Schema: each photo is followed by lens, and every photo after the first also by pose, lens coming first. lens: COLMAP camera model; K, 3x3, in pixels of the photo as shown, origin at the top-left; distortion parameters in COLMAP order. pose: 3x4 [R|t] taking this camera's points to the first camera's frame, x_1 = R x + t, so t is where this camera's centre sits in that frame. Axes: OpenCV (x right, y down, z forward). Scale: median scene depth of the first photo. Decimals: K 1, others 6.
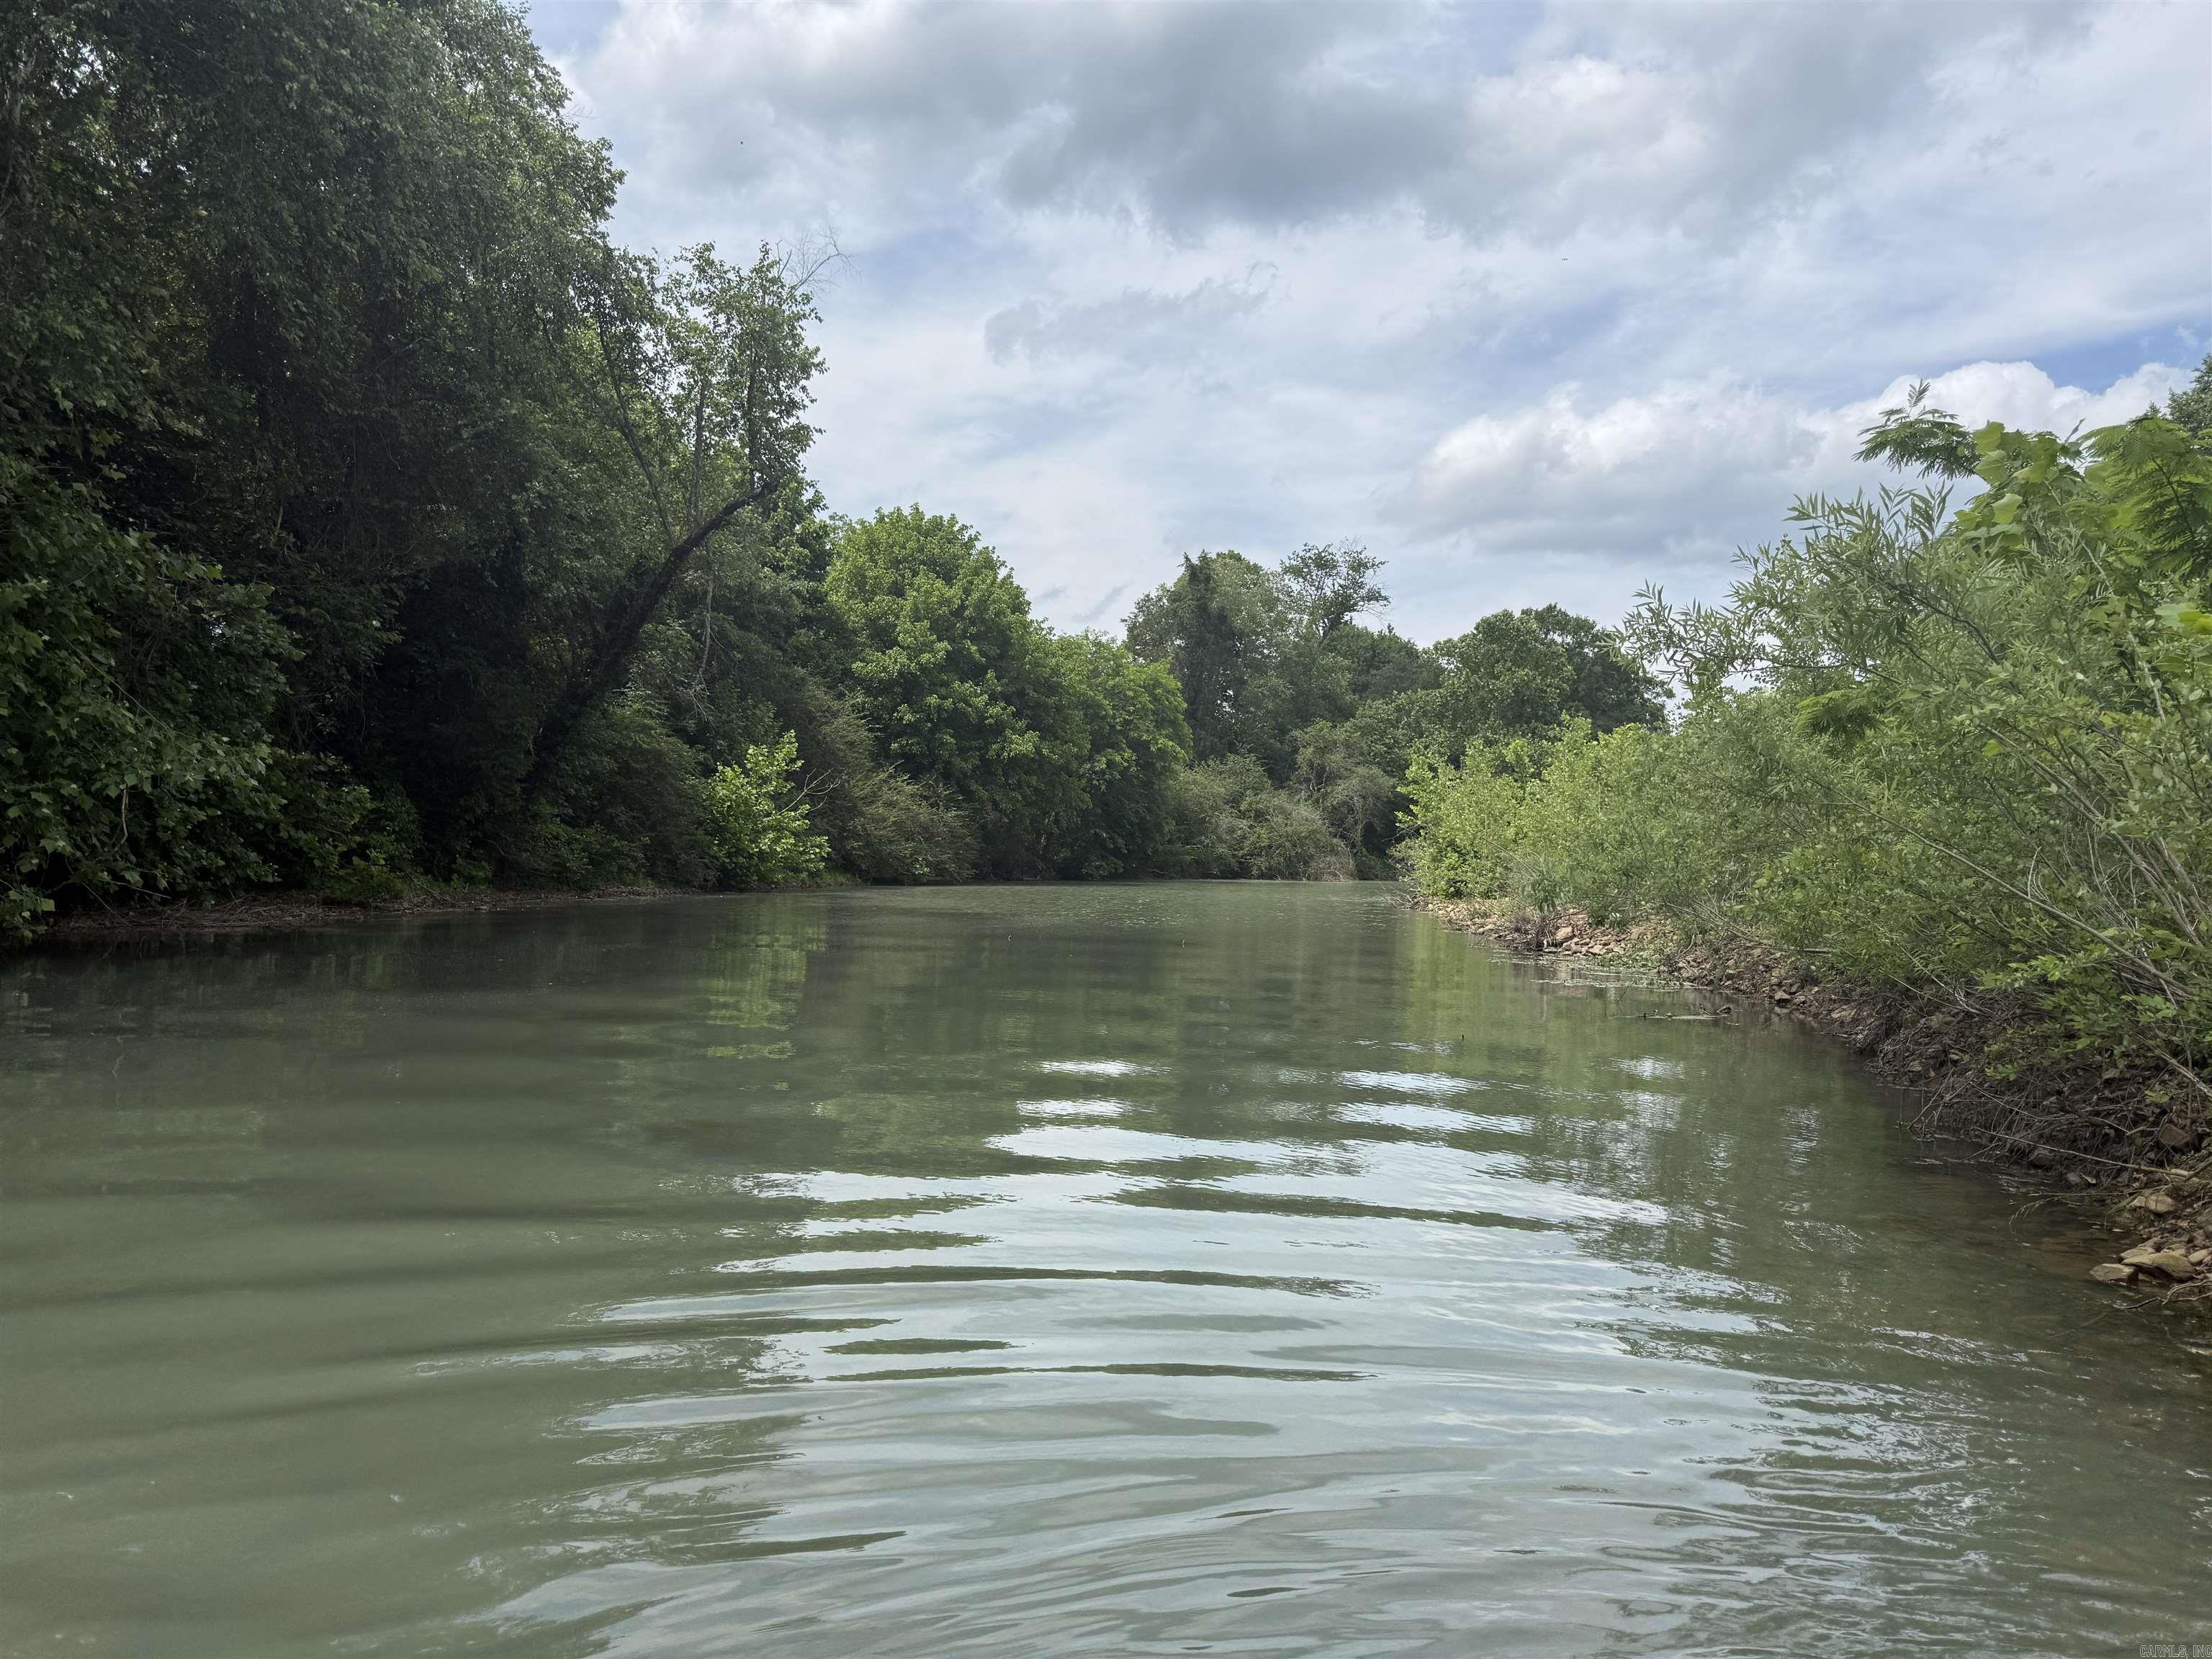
lens RADIAL K [[1522.4, 0, 1106.0], [0, 1522.4, 829.5], [0, 0, 1]] dist [0.068246, -0.000346]
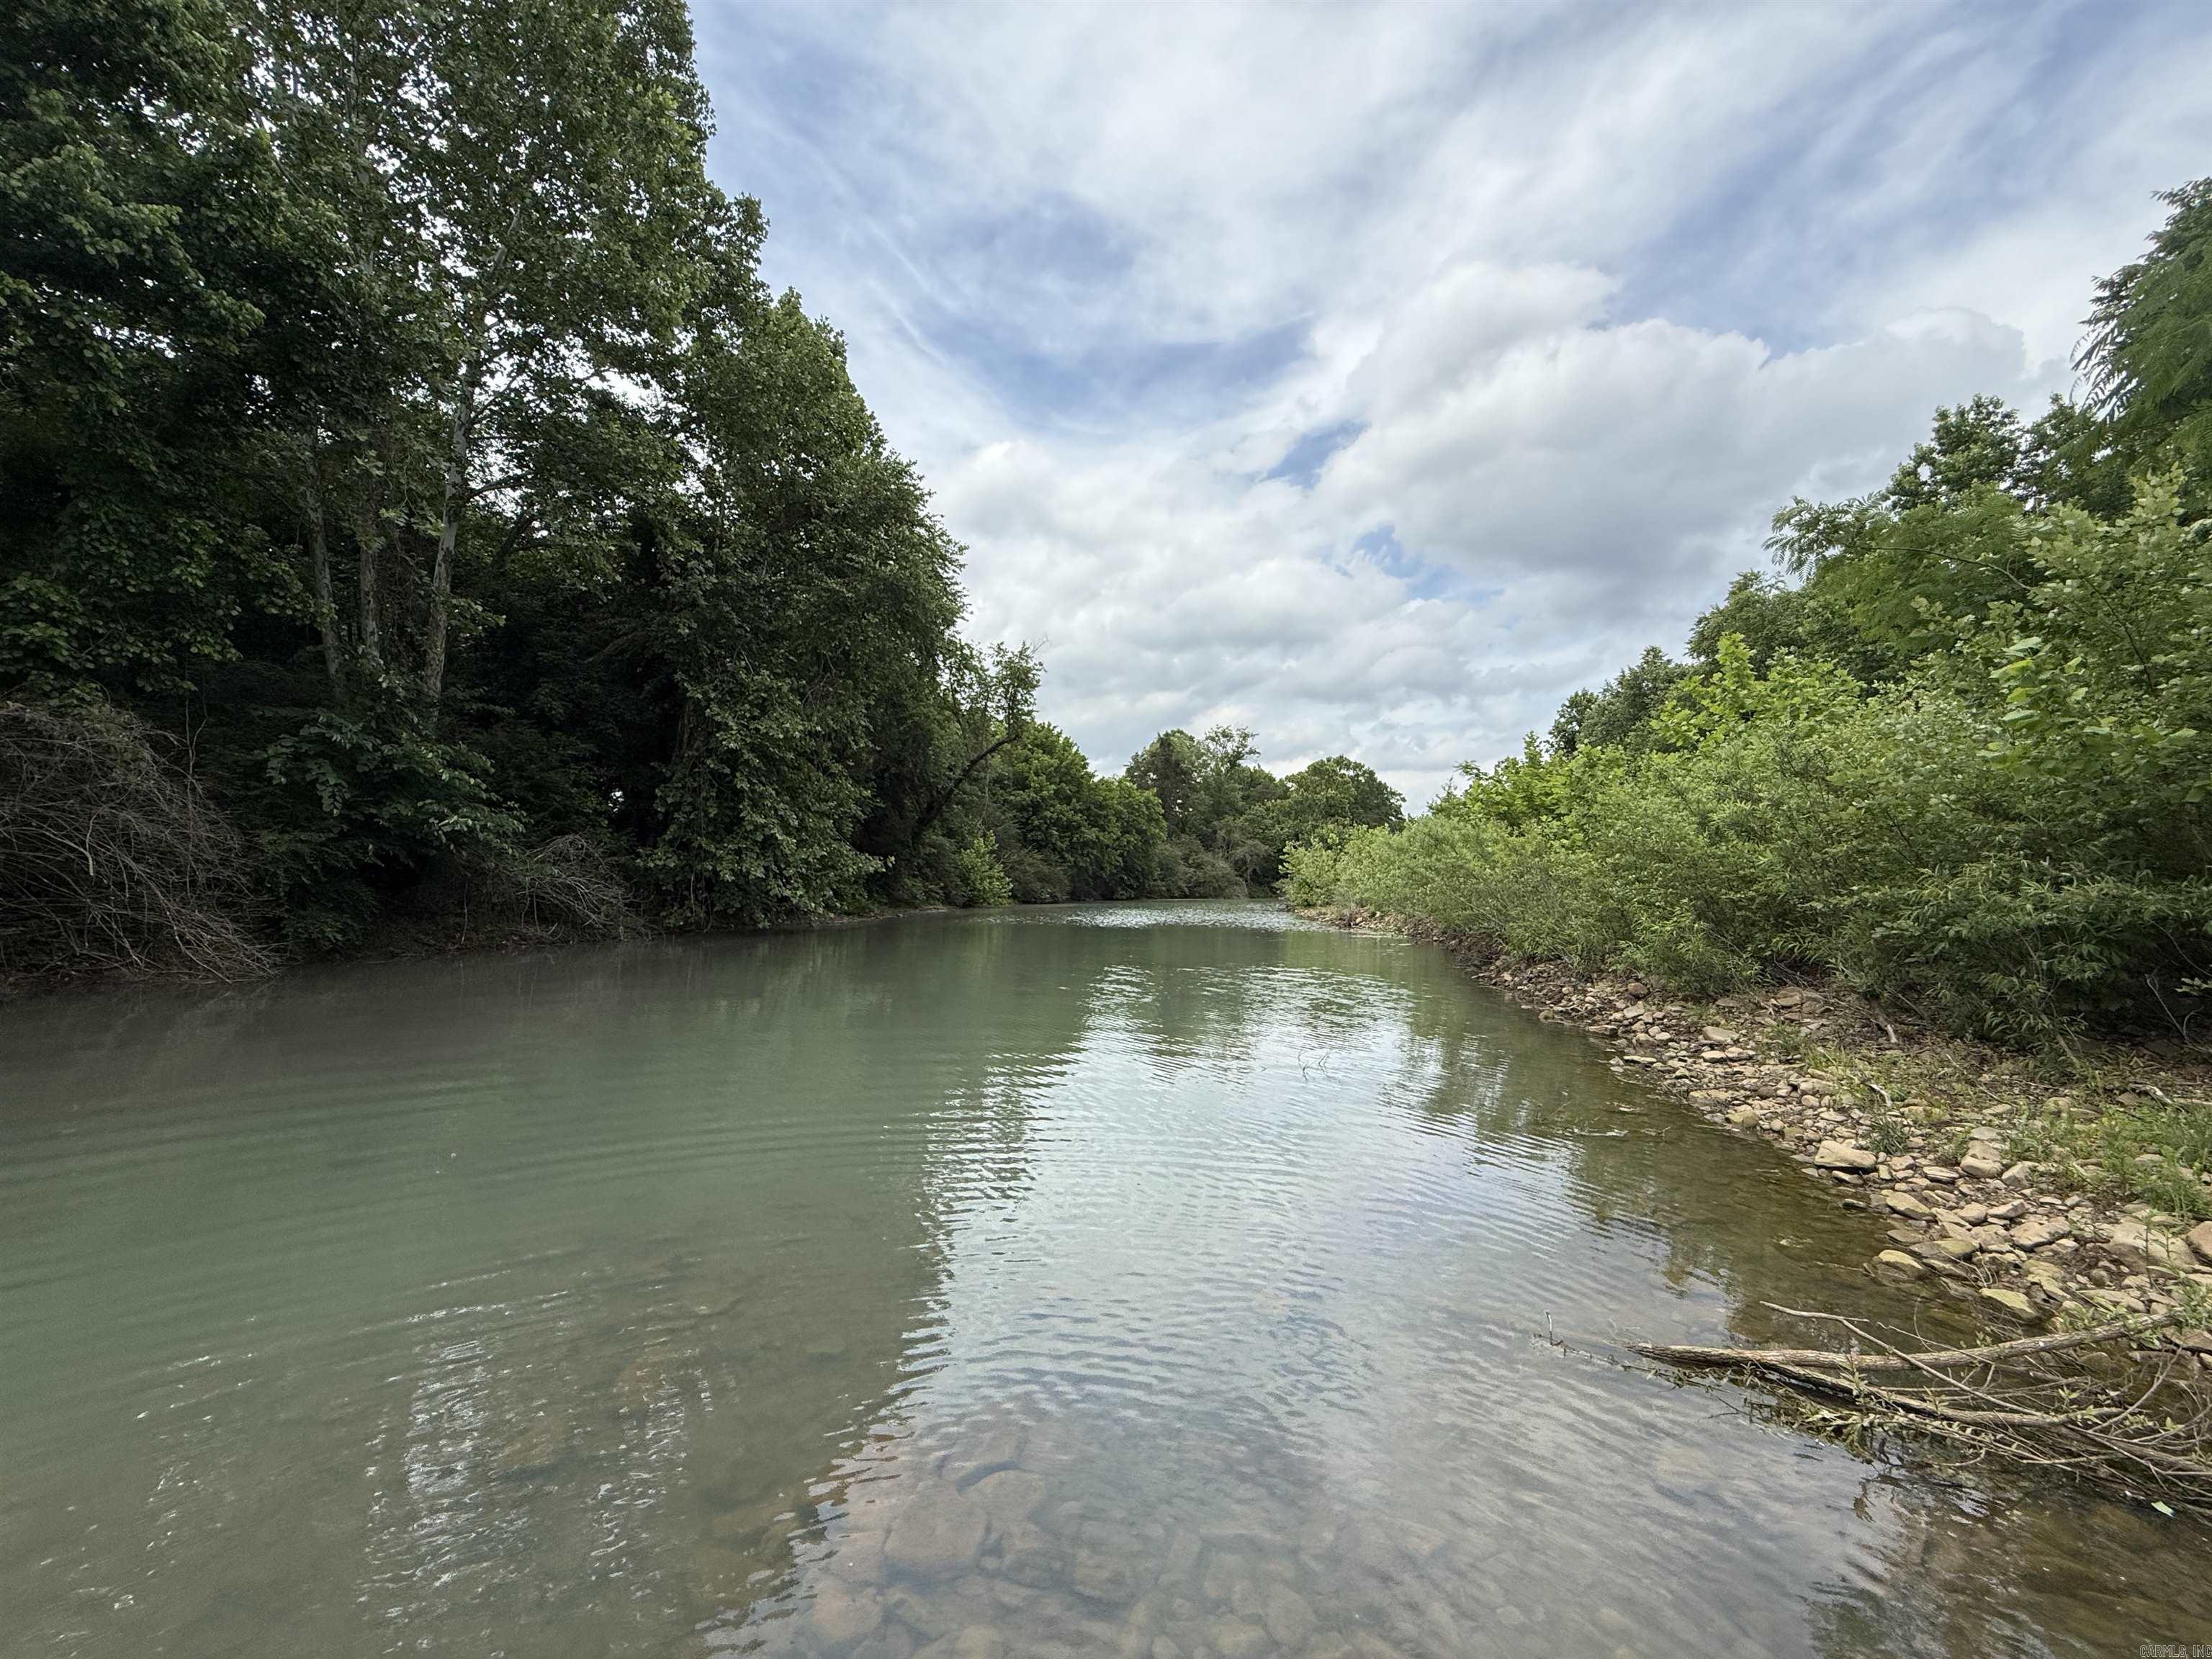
lens RADIAL K [[903.4, 0, 1106.0], [0, 903.4, 829.5], [0, 0, 1]] dist [-0.000966, -0.000062]
pose [[0.999541, -0.015102, 0.026268, -0.051003], [0.016310, 0.998790, -0.046401, -0.004065], [-0.025536, 0.046808, 0.998577, -0.164898]]
